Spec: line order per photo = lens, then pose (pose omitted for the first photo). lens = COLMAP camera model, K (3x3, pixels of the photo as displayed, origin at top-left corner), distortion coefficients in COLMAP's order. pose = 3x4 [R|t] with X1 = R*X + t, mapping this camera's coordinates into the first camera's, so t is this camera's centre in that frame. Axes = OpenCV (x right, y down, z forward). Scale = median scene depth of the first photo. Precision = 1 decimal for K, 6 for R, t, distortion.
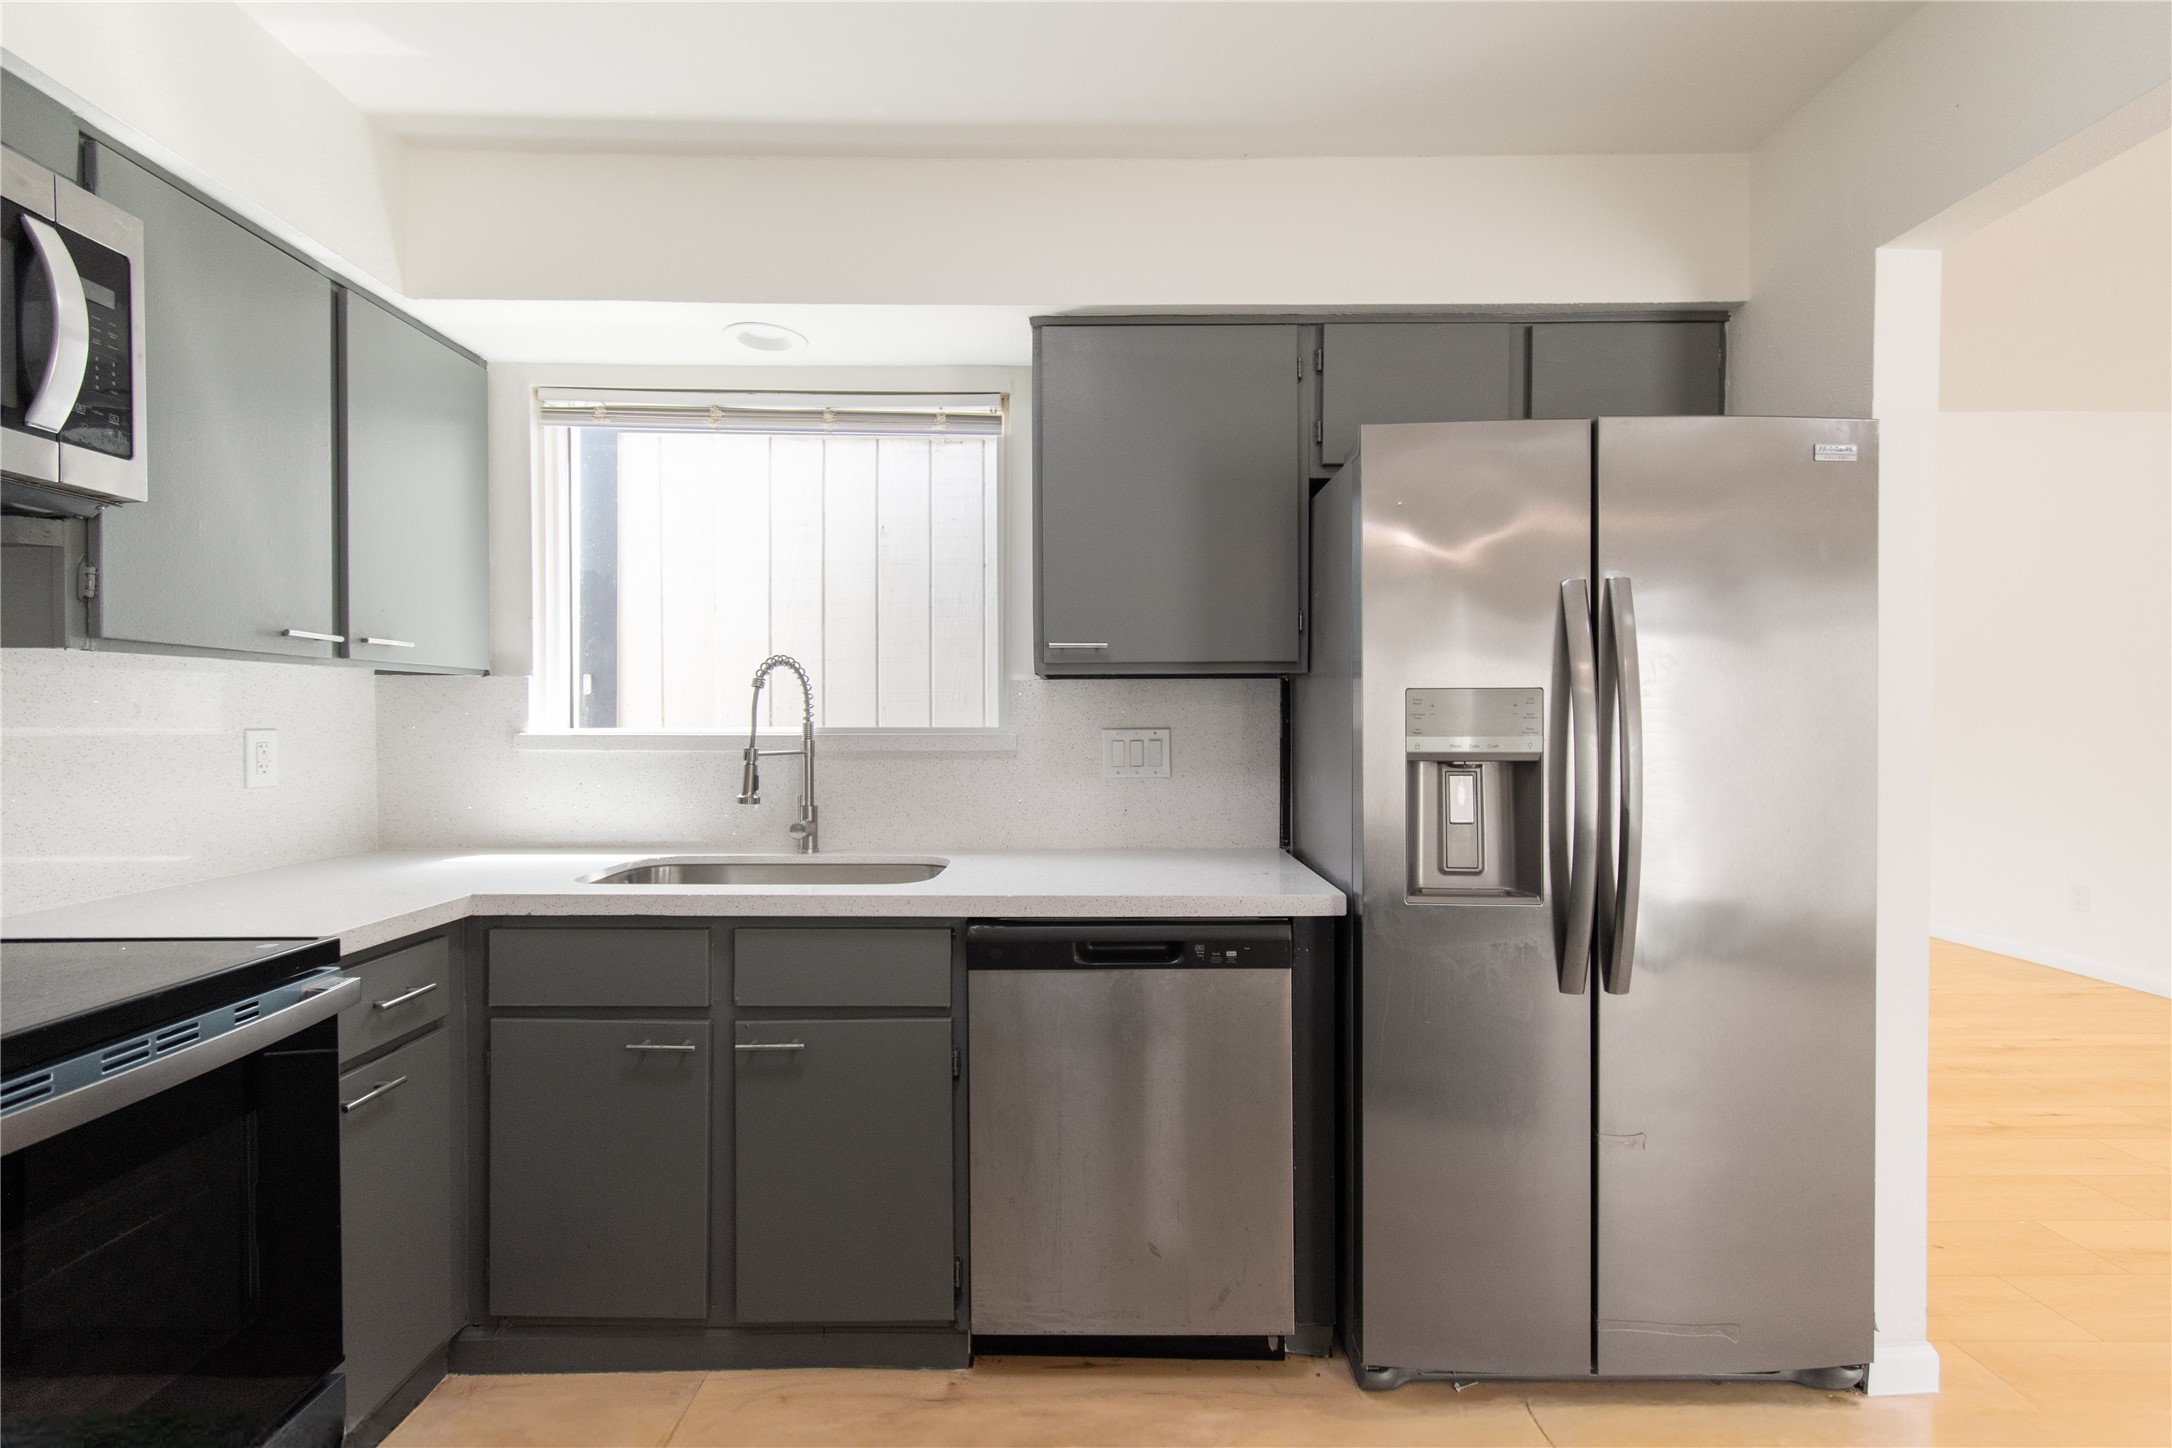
lens RADIAL K [[927.4, 0, 1110.8], [0, 927.4, 715.9], [0, 0, 1]] dist [-0.003002, -0.000570]
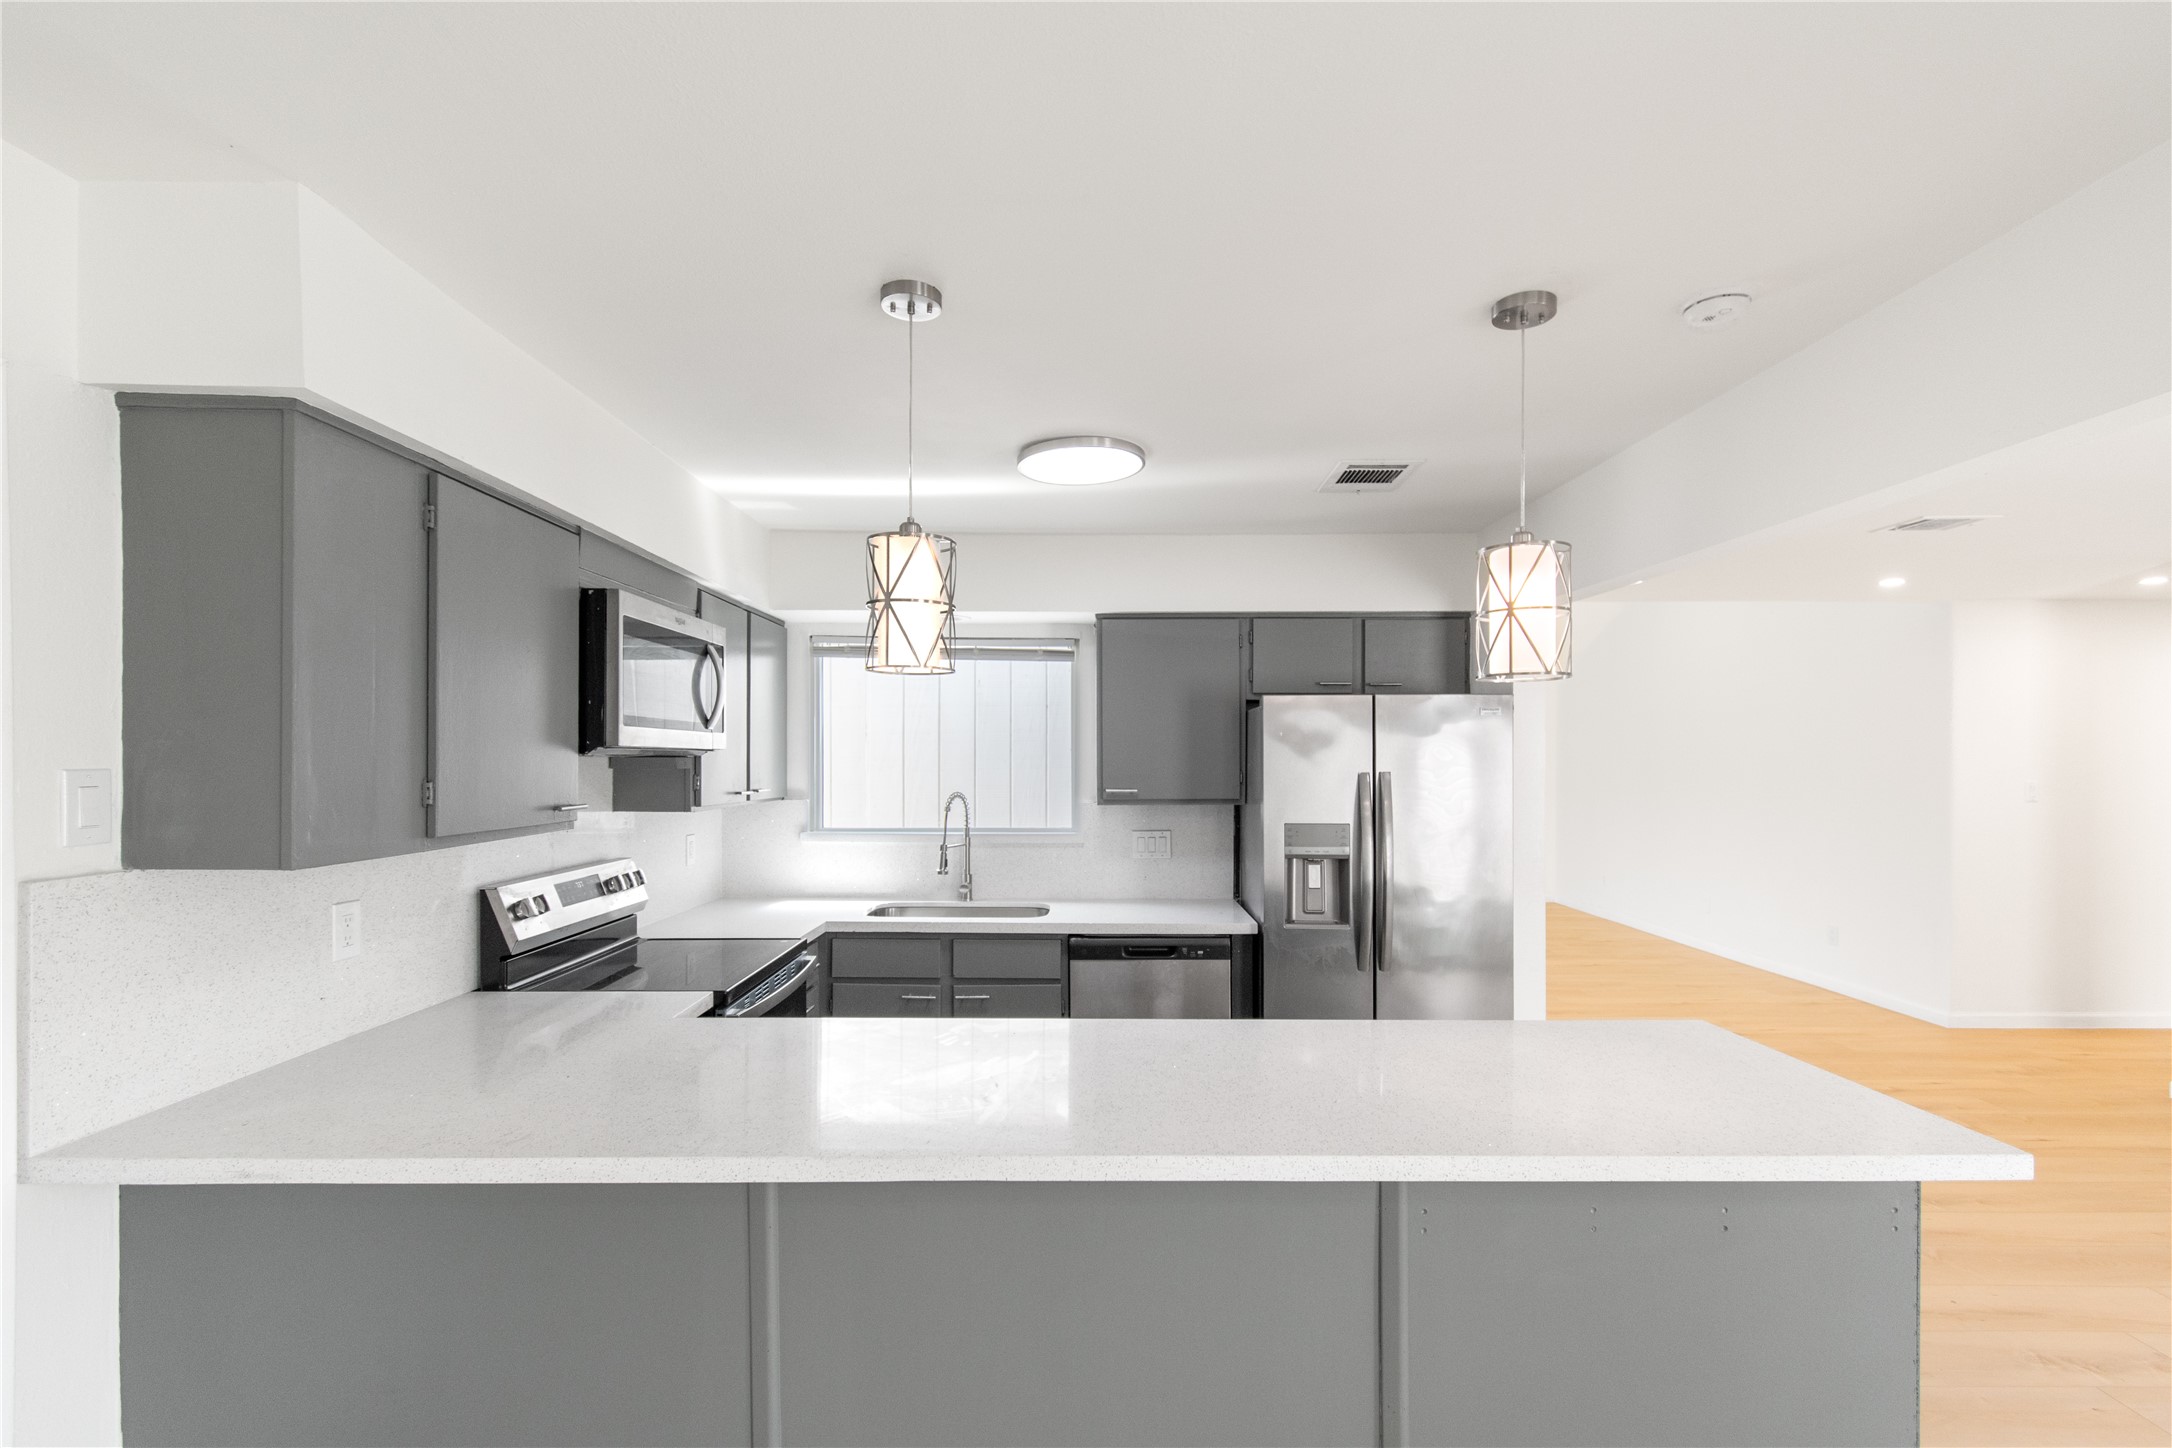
lens RADIAL K [[968.9, 0, 1092.0], [0, 968.9, 748.5], [0, 0, 1]] dist [0.000583, -0.000389]
pose [[0.999761, 0.000959, -0.021819, -0.057655], [-0.001012, 0.999997, -0.002420, -0.173402], [0.021817, 0.002441, 0.999759, -1.060373]]
